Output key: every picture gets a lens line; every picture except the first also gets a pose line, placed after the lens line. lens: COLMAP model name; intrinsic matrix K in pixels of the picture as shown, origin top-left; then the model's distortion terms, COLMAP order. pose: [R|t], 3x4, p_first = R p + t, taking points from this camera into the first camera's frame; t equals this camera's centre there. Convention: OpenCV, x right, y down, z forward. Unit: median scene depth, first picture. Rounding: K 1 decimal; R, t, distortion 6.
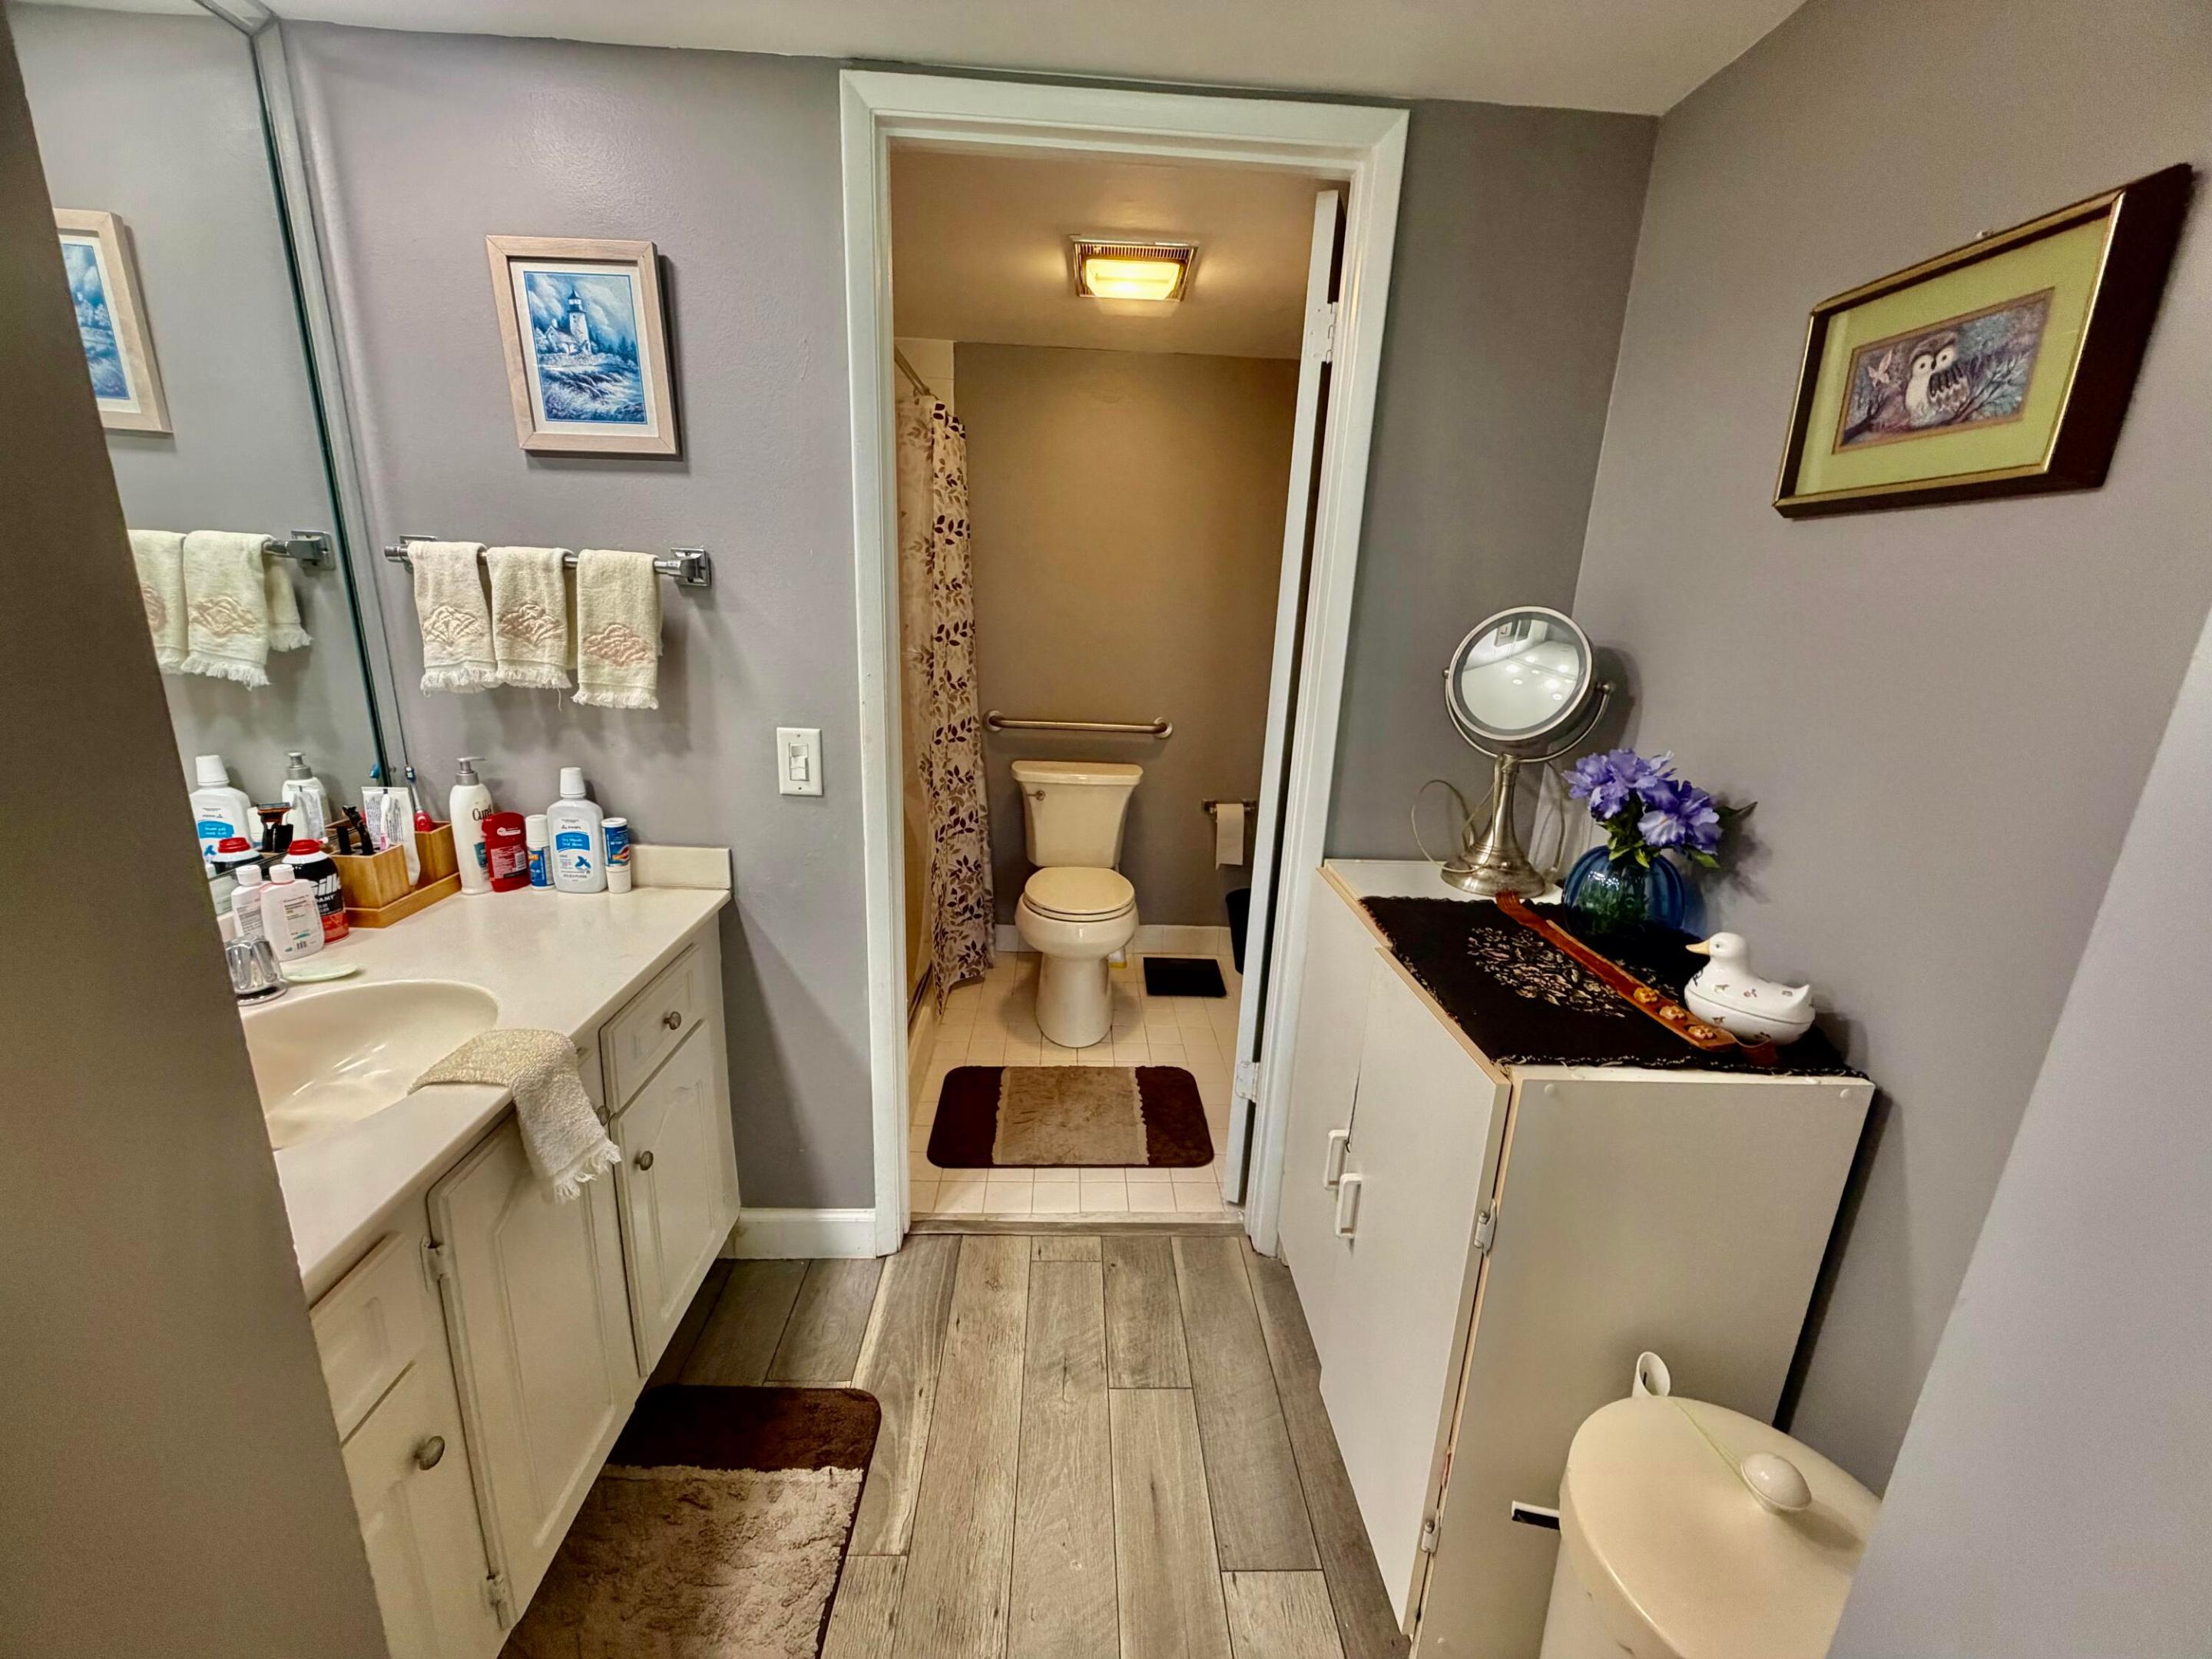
lens RADIAL K [[880.2, 0, 1099.2], [0, 880.2, 828.6], [0, 0, 1]] dist [-0.000223, 0.000118]
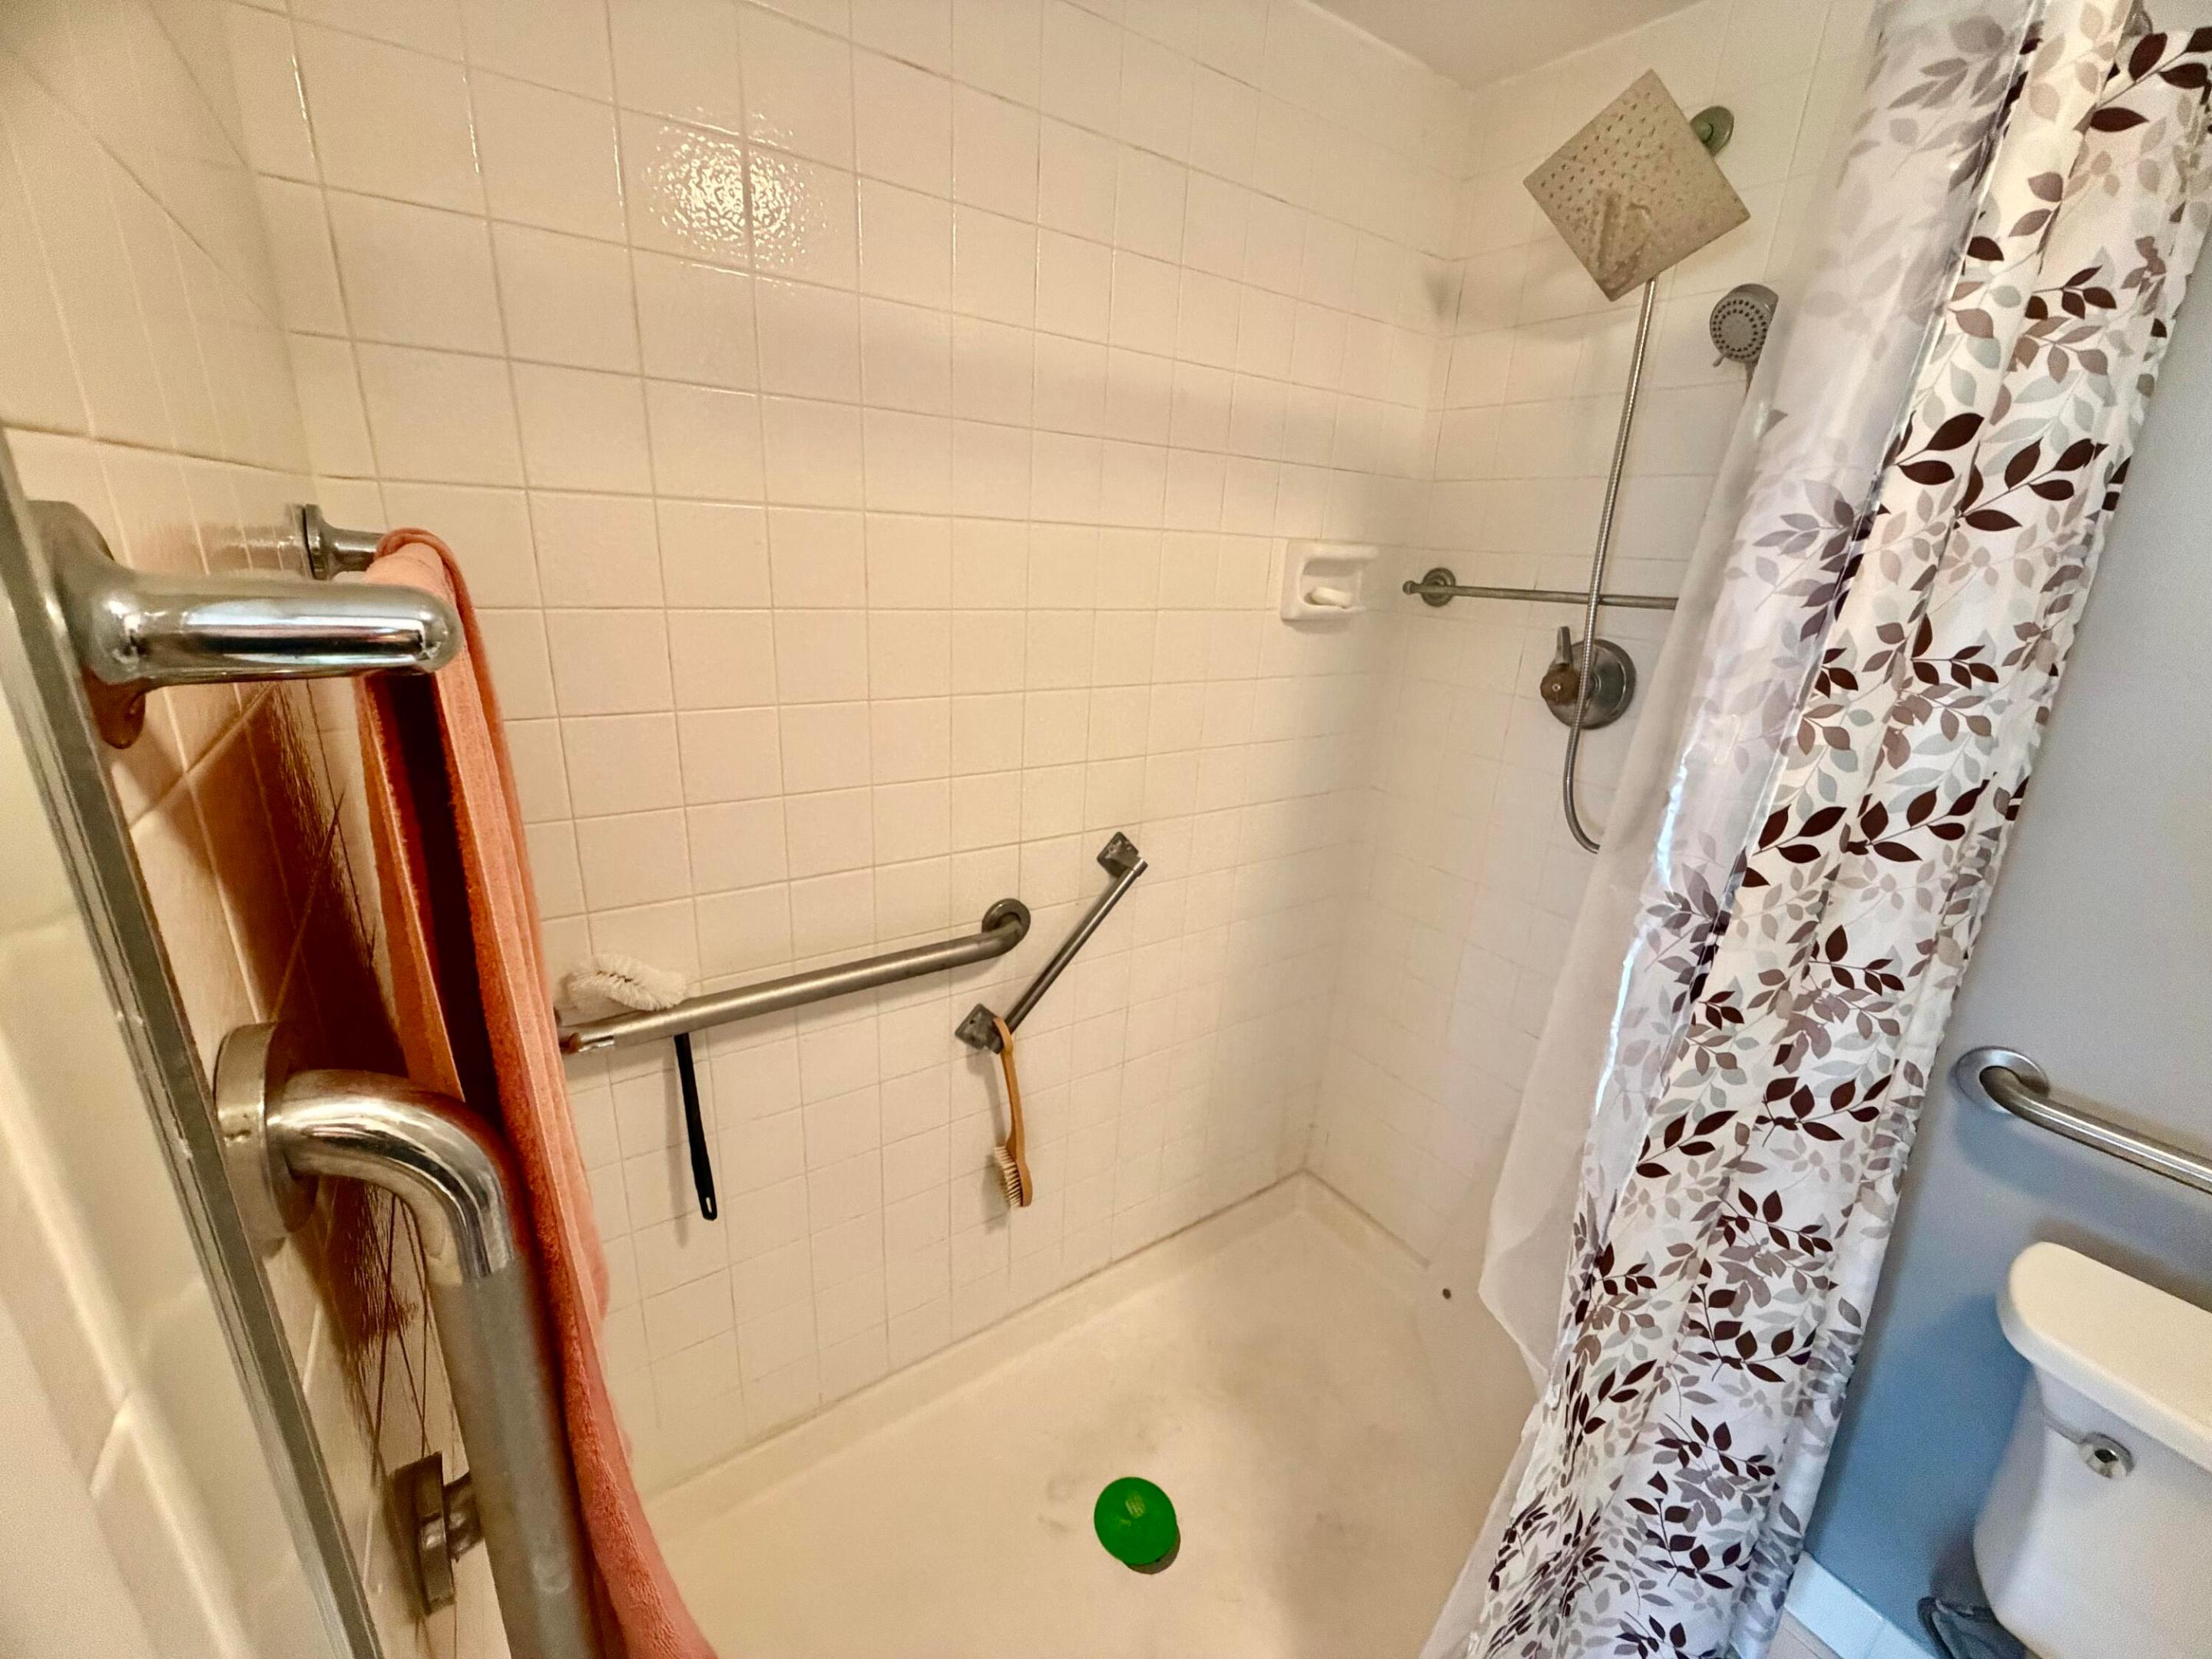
lens RADIAL K [[880.2, 0, 1109.9], [0, 880.2, 826.4], [0, 0, 1]] dist [-0.000223, 0.000118]
pose [[0.543640, 0.255498, -0.799485, -0.068050], [-0.259806, 0.956983, 0.129167, -0.181709], [0.798095, 0.137490, 0.586635, 0.580473]]
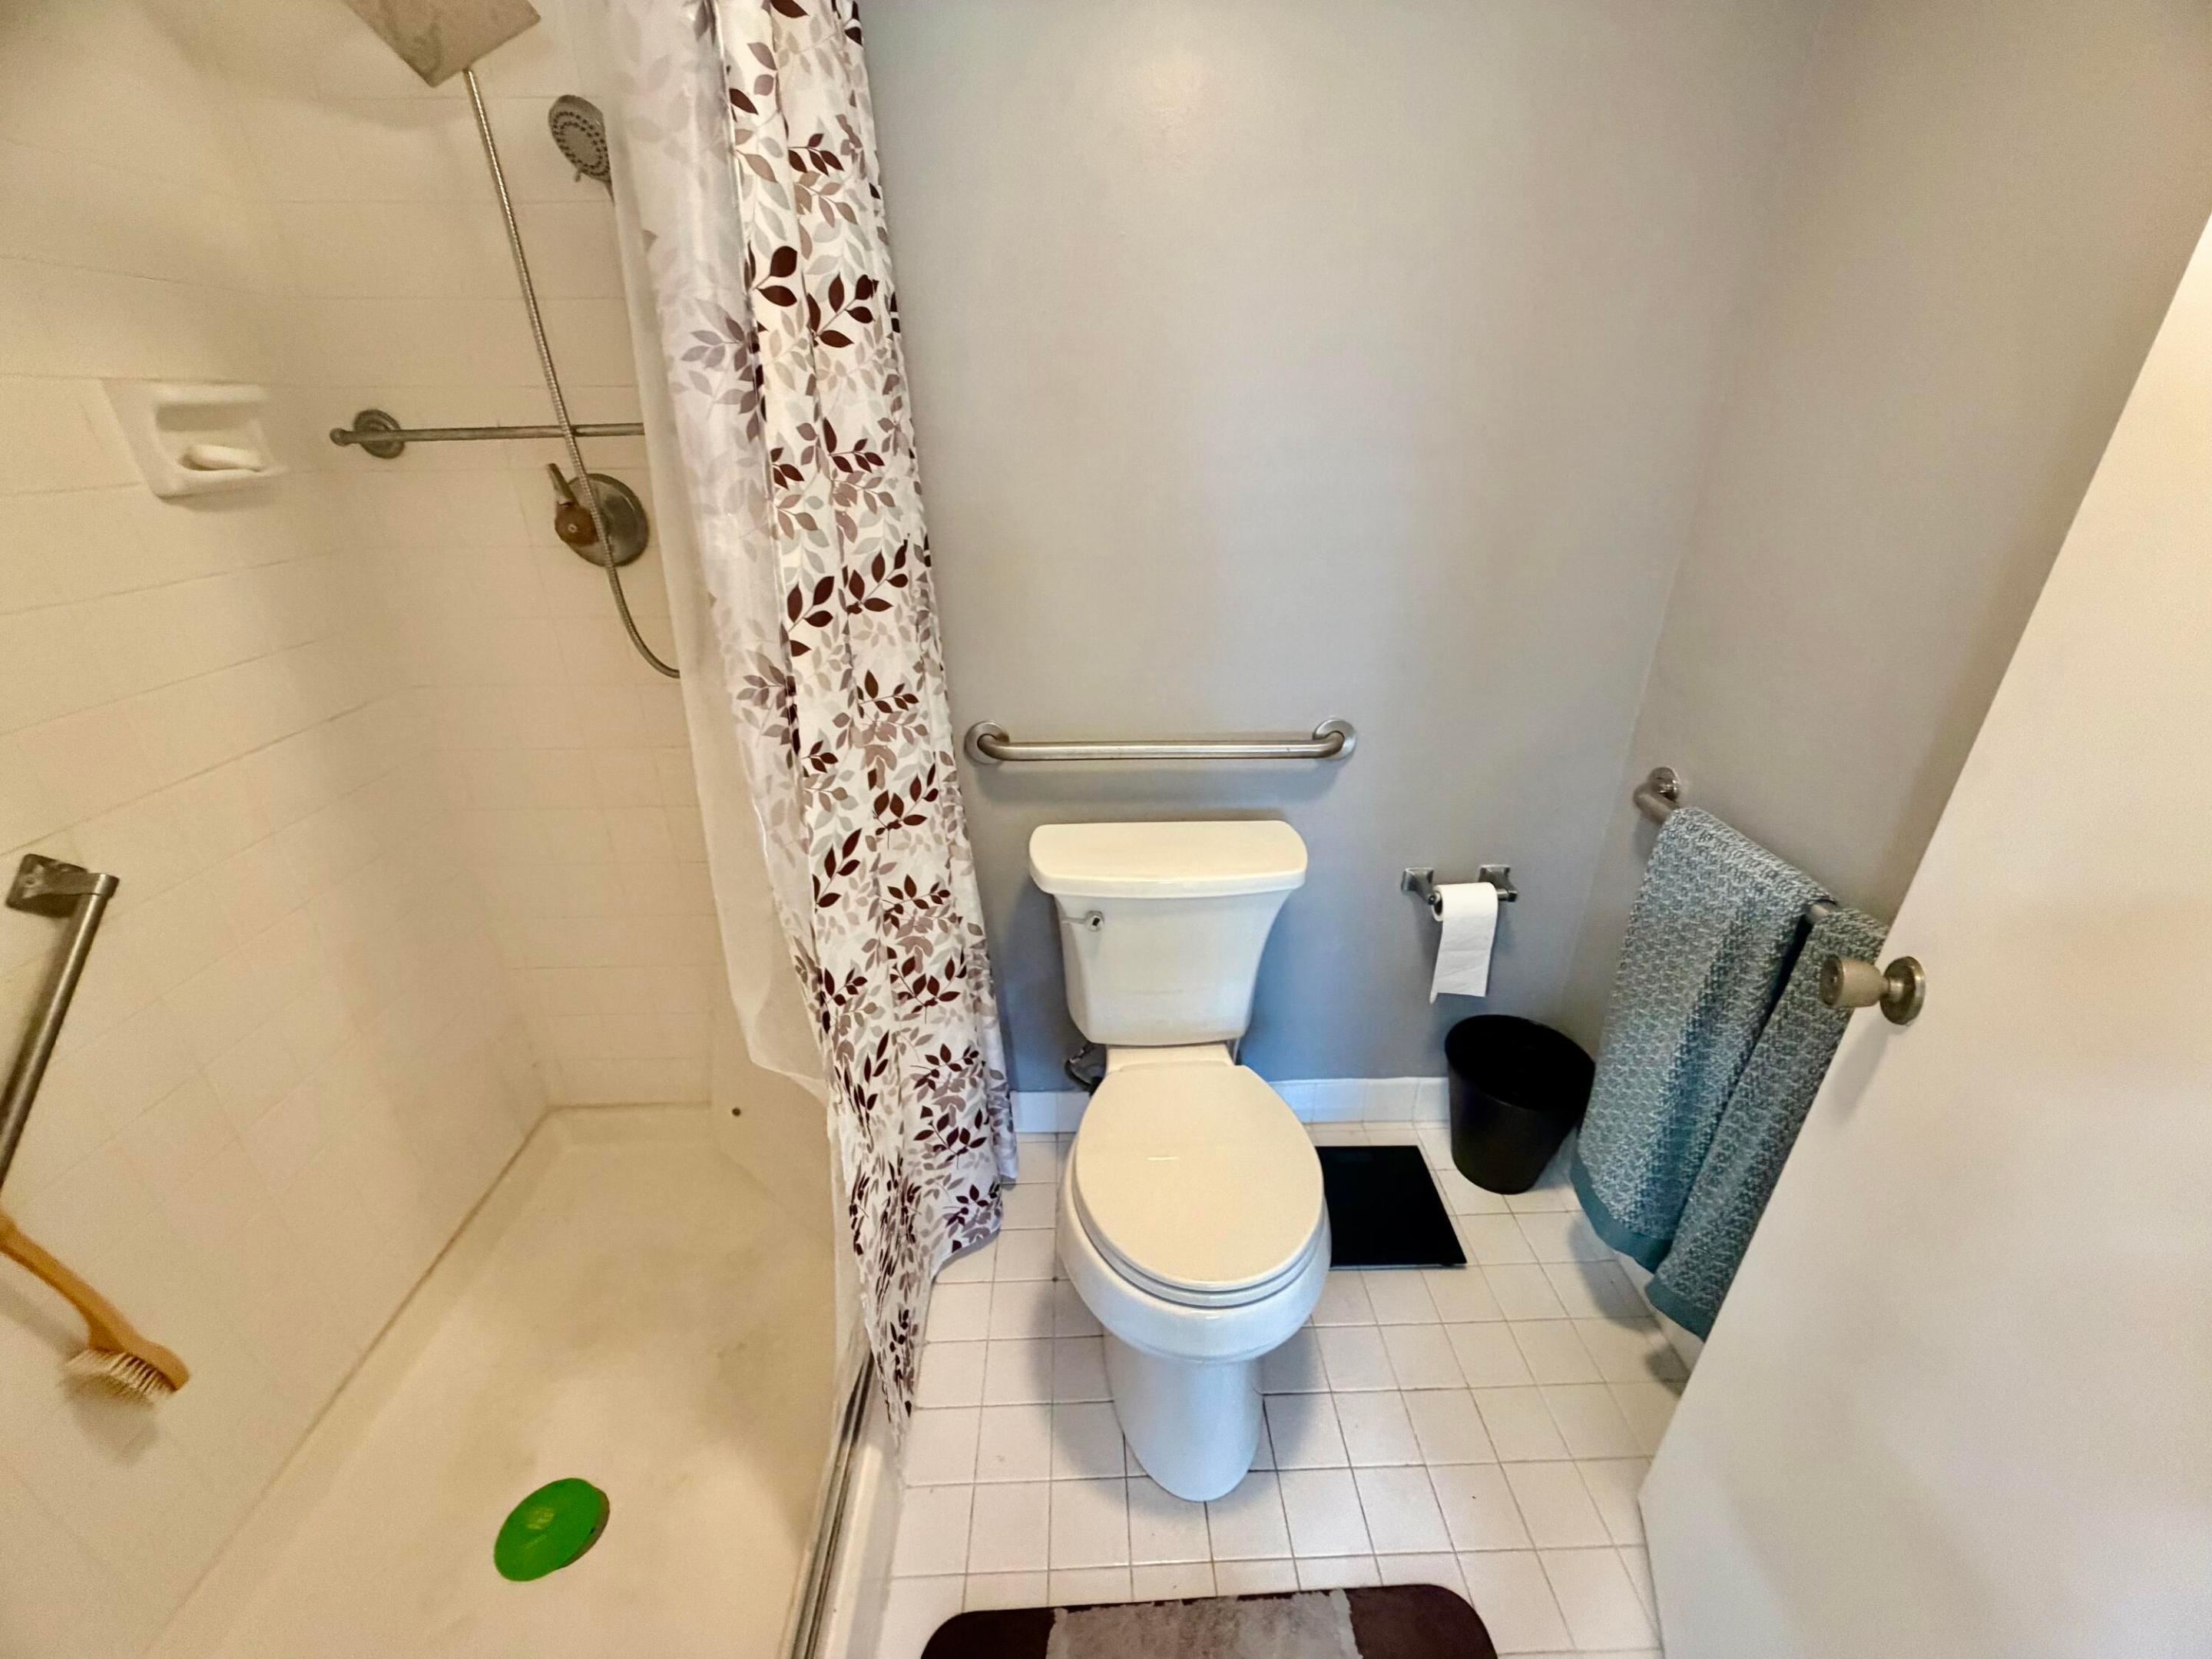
lens RADIAL K [[880.2, 0, 1105.9], [0, 880.2, 827.0], [0, 0, 1]] dist [-0.000223, 0.000118]
pose [[0.999220, -0.037462, -0.012460, -0.054205], [0.039022, 0.985090, 0.167558, -0.167503], [0.005997, -0.167913, 0.985783, 0.557654]]
